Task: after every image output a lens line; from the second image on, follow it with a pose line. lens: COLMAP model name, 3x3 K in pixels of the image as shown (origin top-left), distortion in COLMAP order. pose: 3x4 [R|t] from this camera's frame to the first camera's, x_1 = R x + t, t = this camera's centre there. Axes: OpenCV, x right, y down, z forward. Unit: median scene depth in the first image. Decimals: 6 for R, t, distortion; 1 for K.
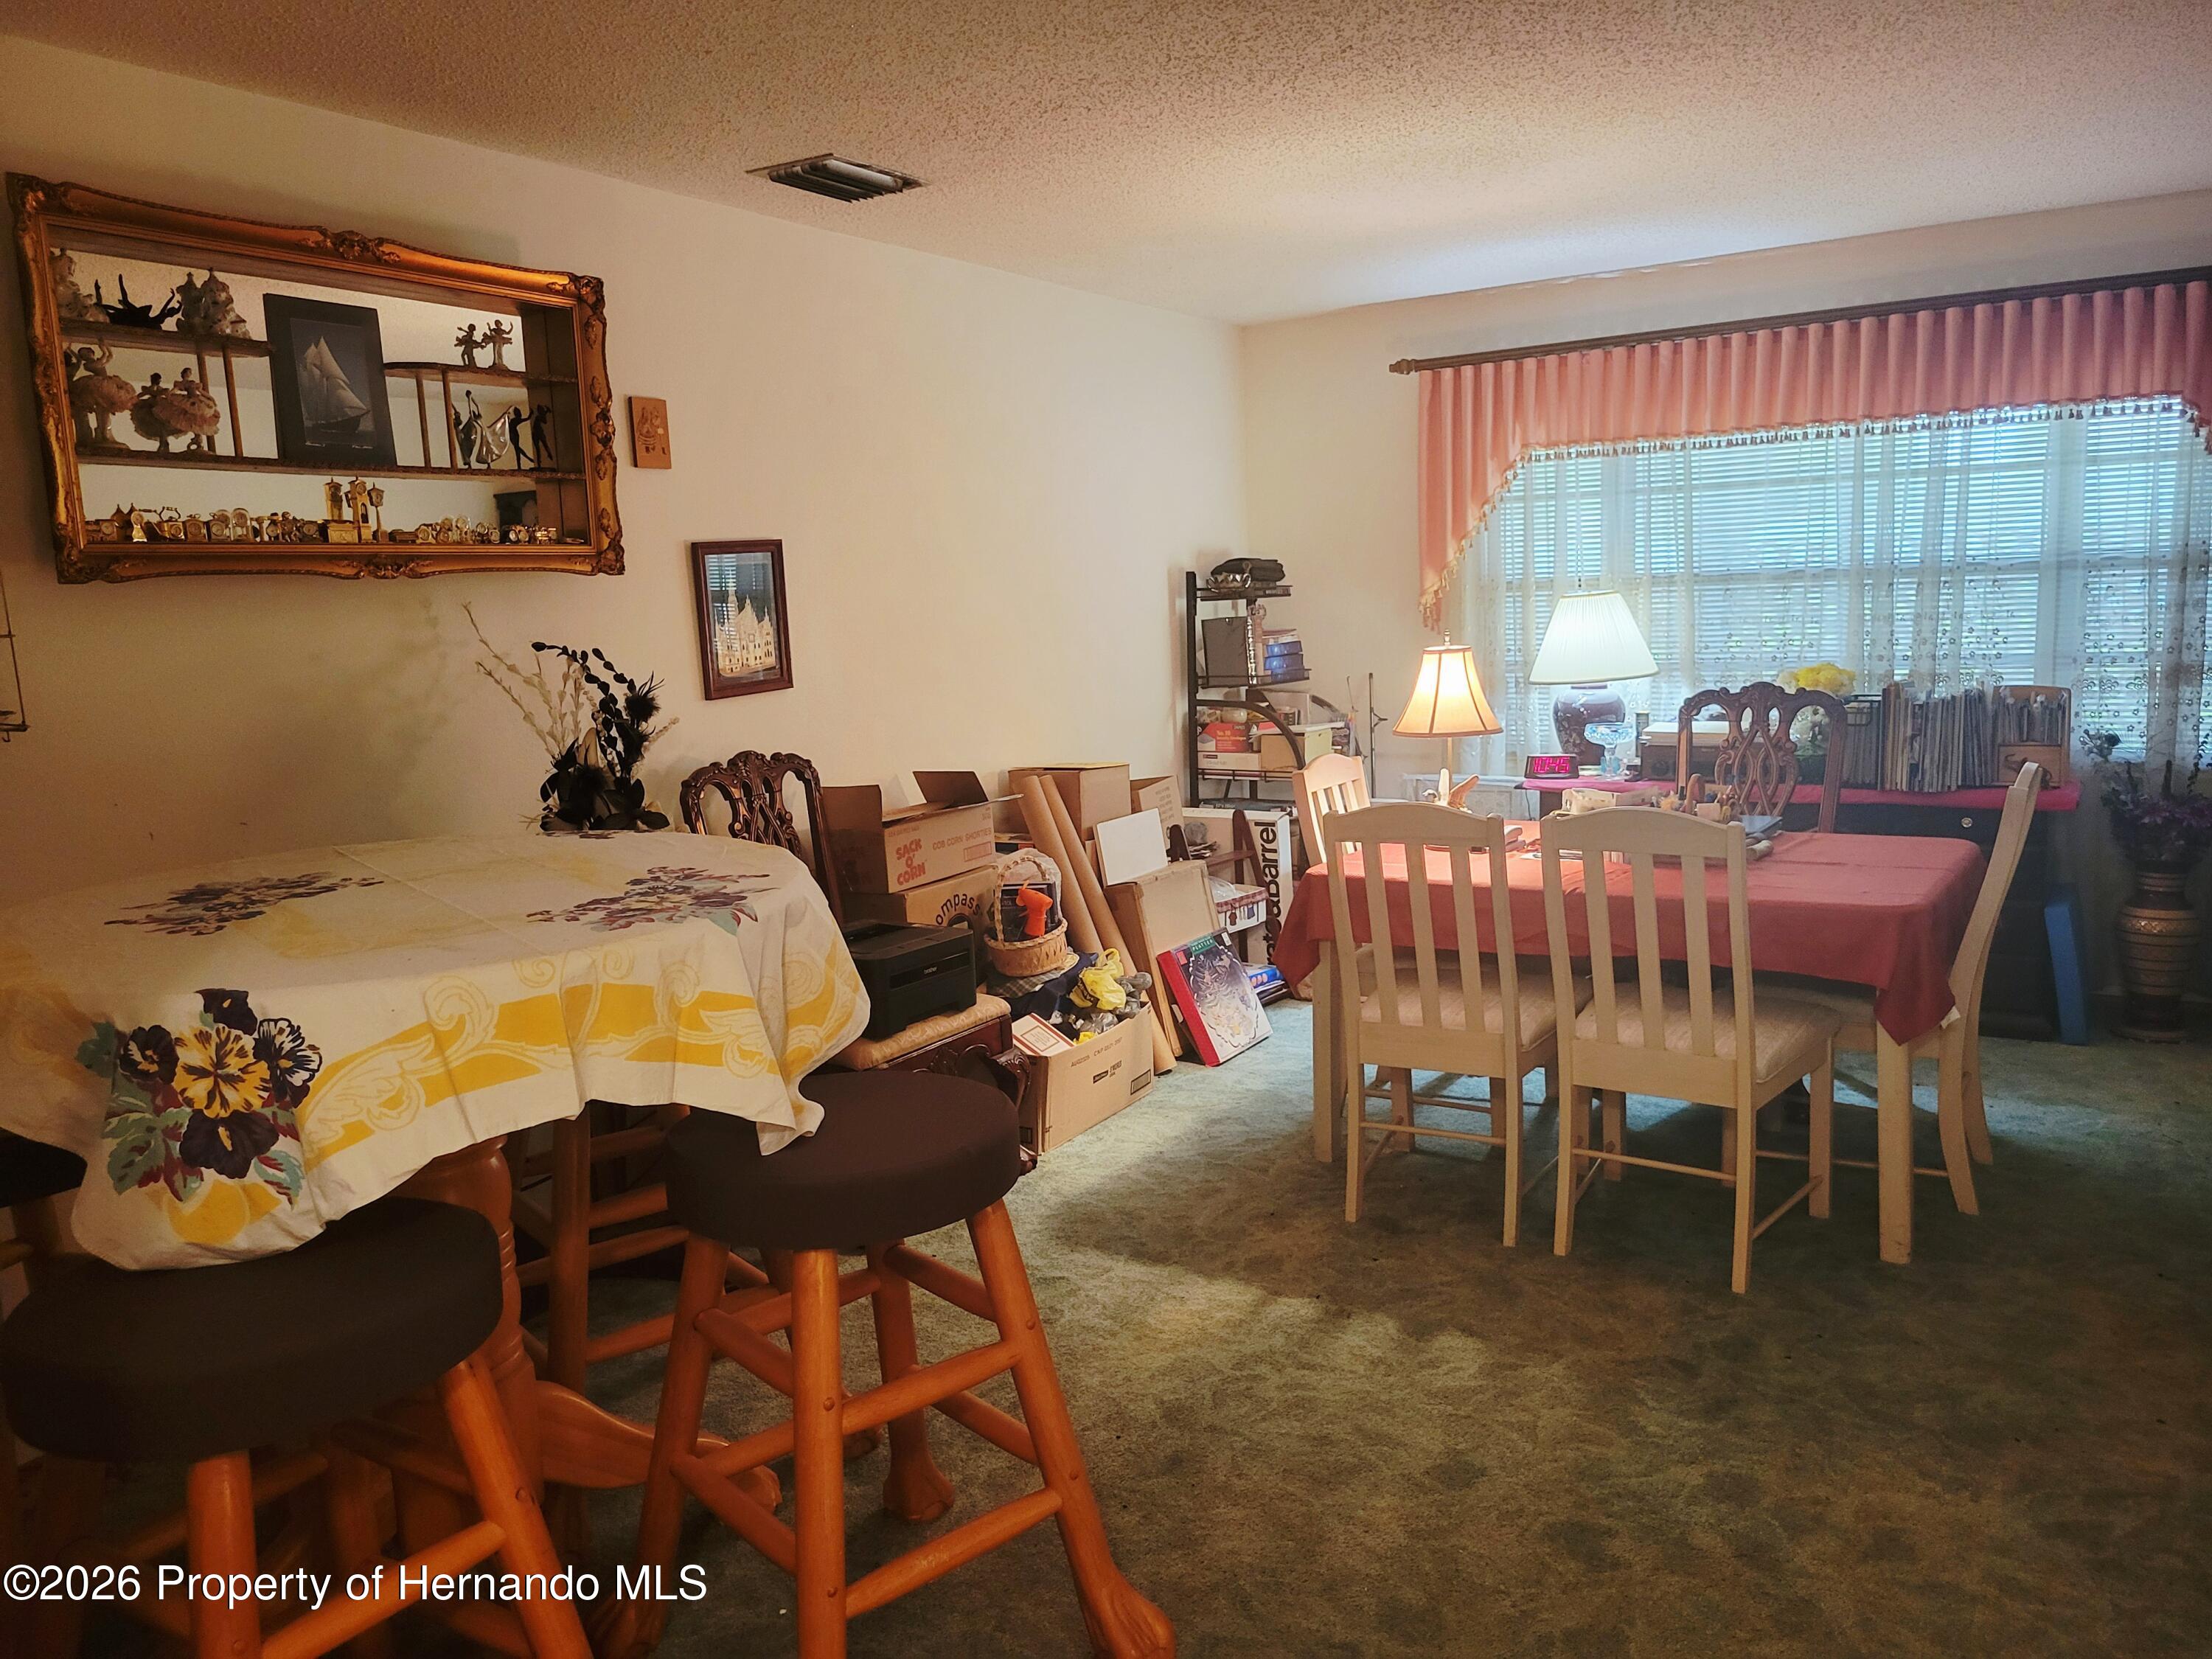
lens RADIAL K [[1697.8, 0, 1102.0], [0, 1697.8, 897.2], [0, 0, 1]] dist [0.097089, -0.099548]
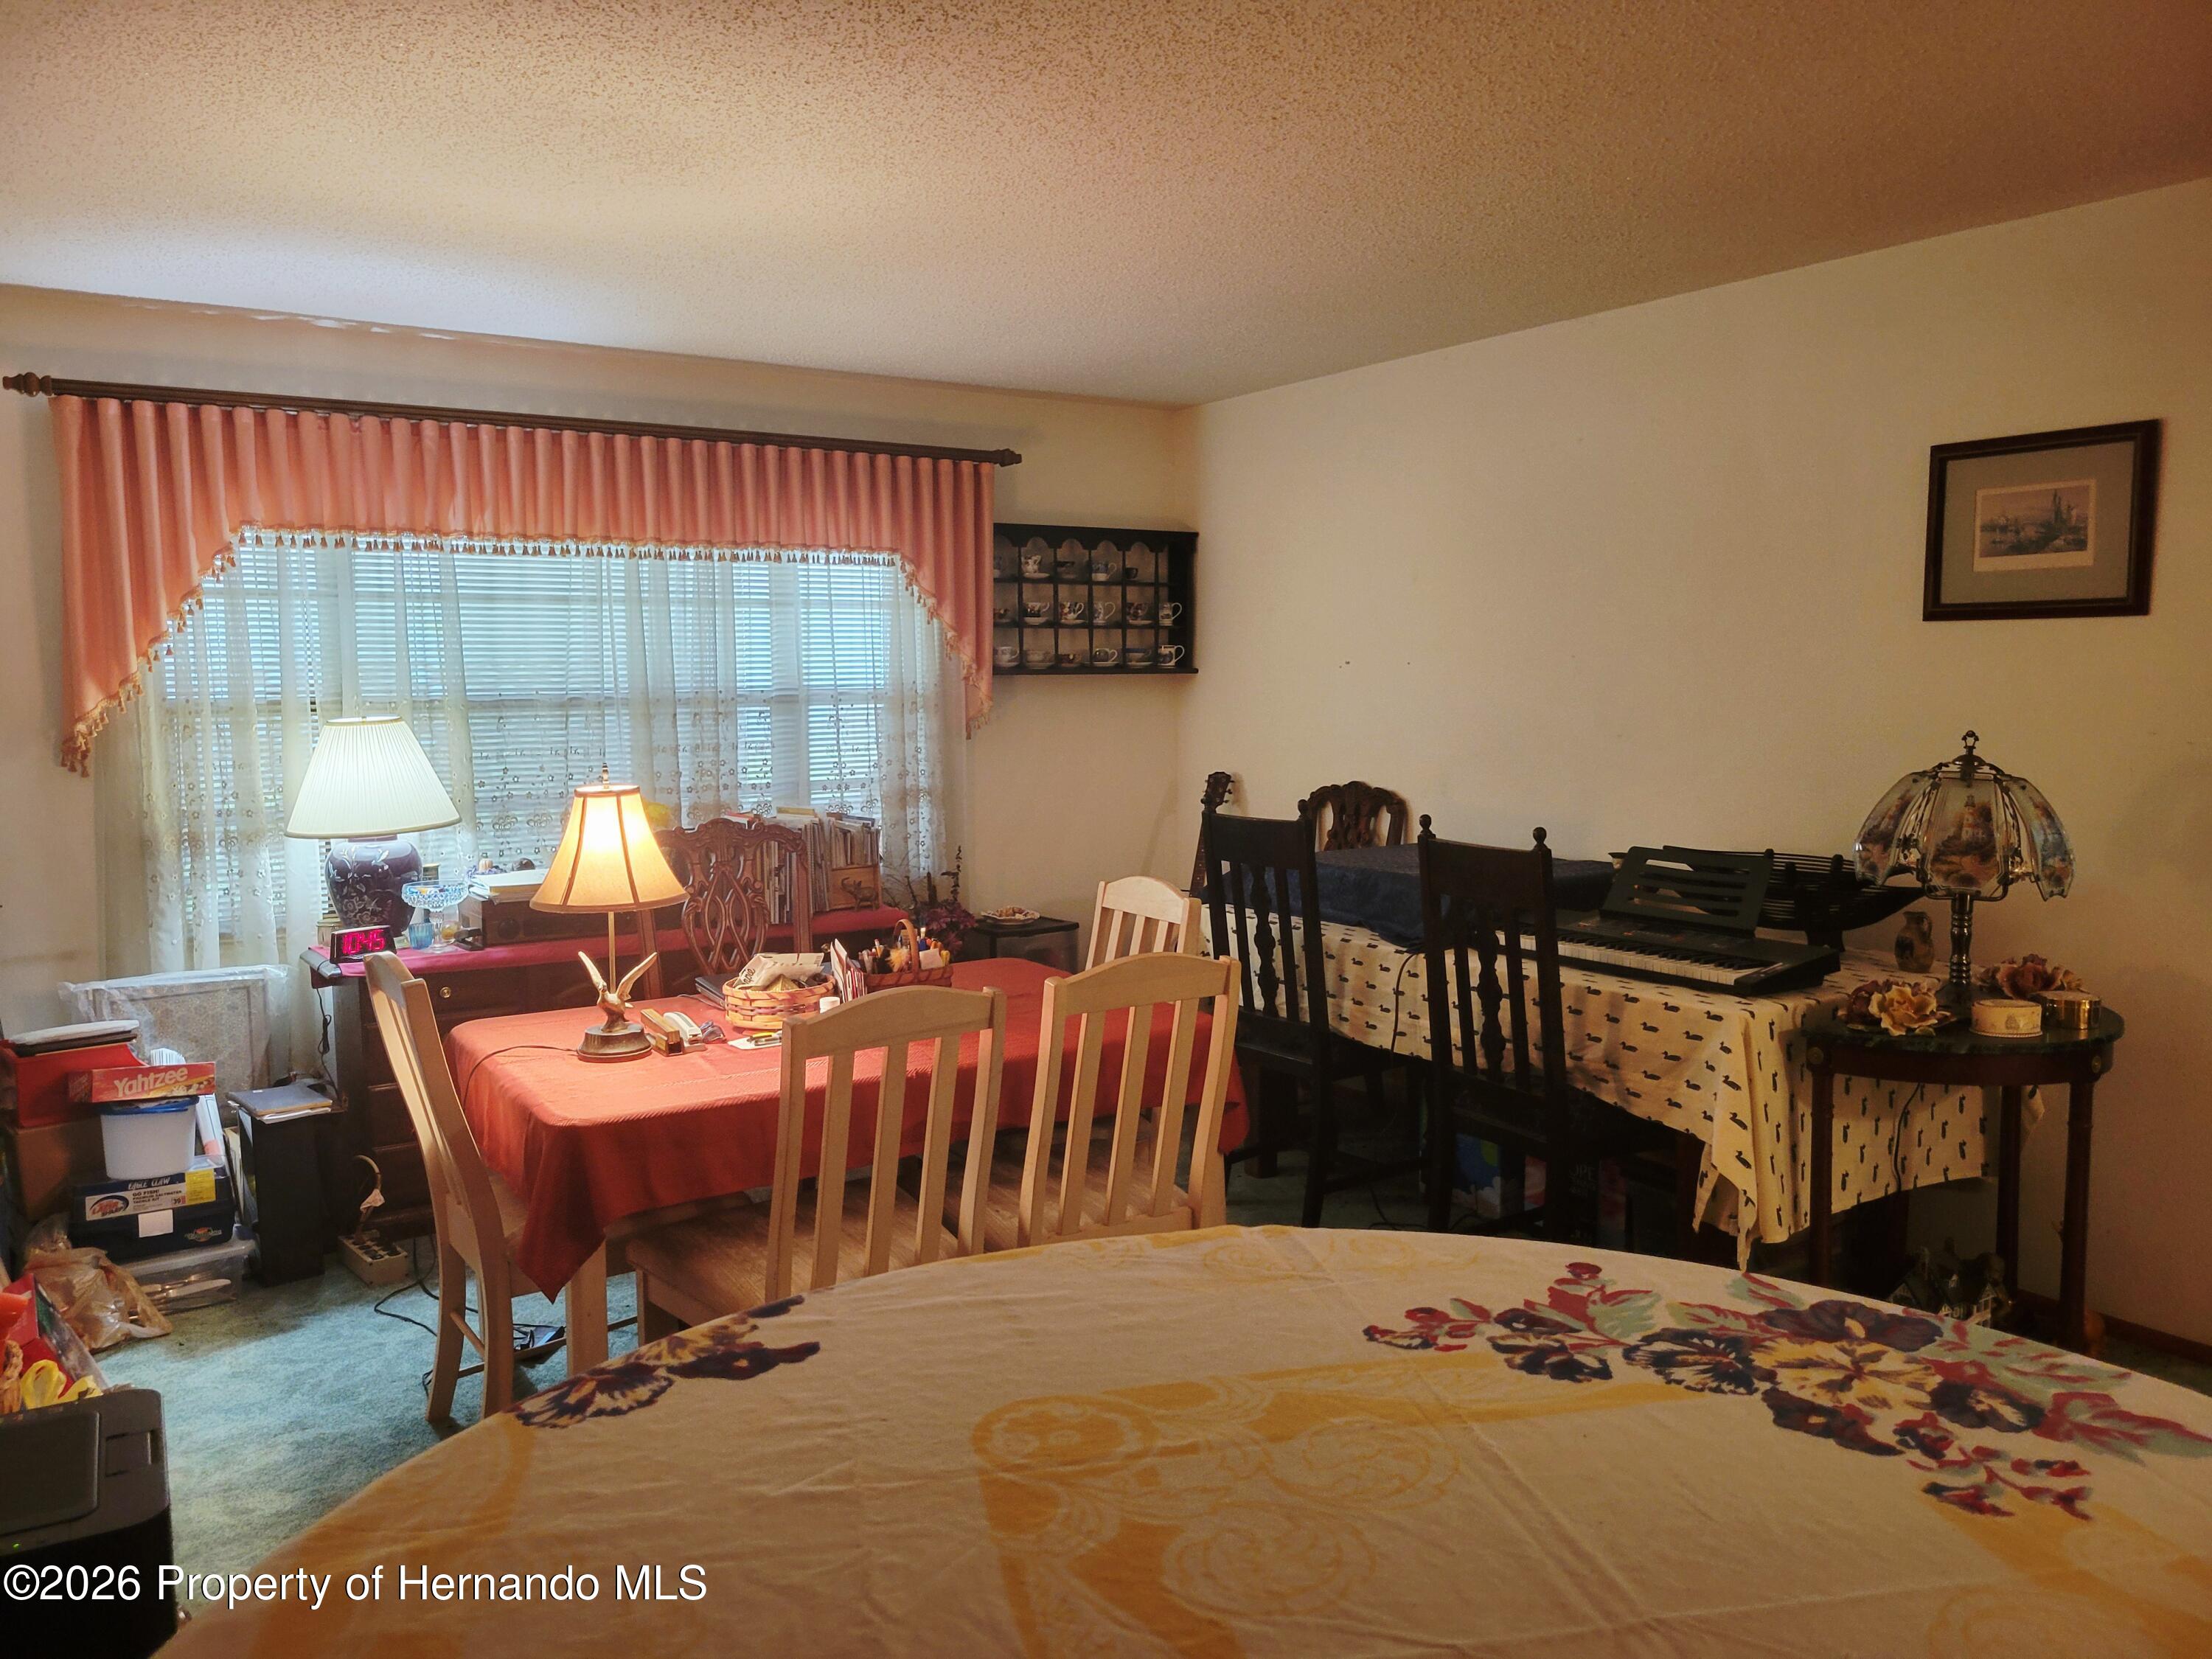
lens RADIAL K [[1721.4, 0, 1099.8], [0, 1721.4, 861.8], [0, 0, 1]] dist [0.063447, -0.038107]
pose [[0.387345, -0.075021, 0.918877, -0.326146], [0.158941, 0.987194, 0.013598, -0.072977], [-0.908131, 0.140780, 0.394309, 0.402265]]
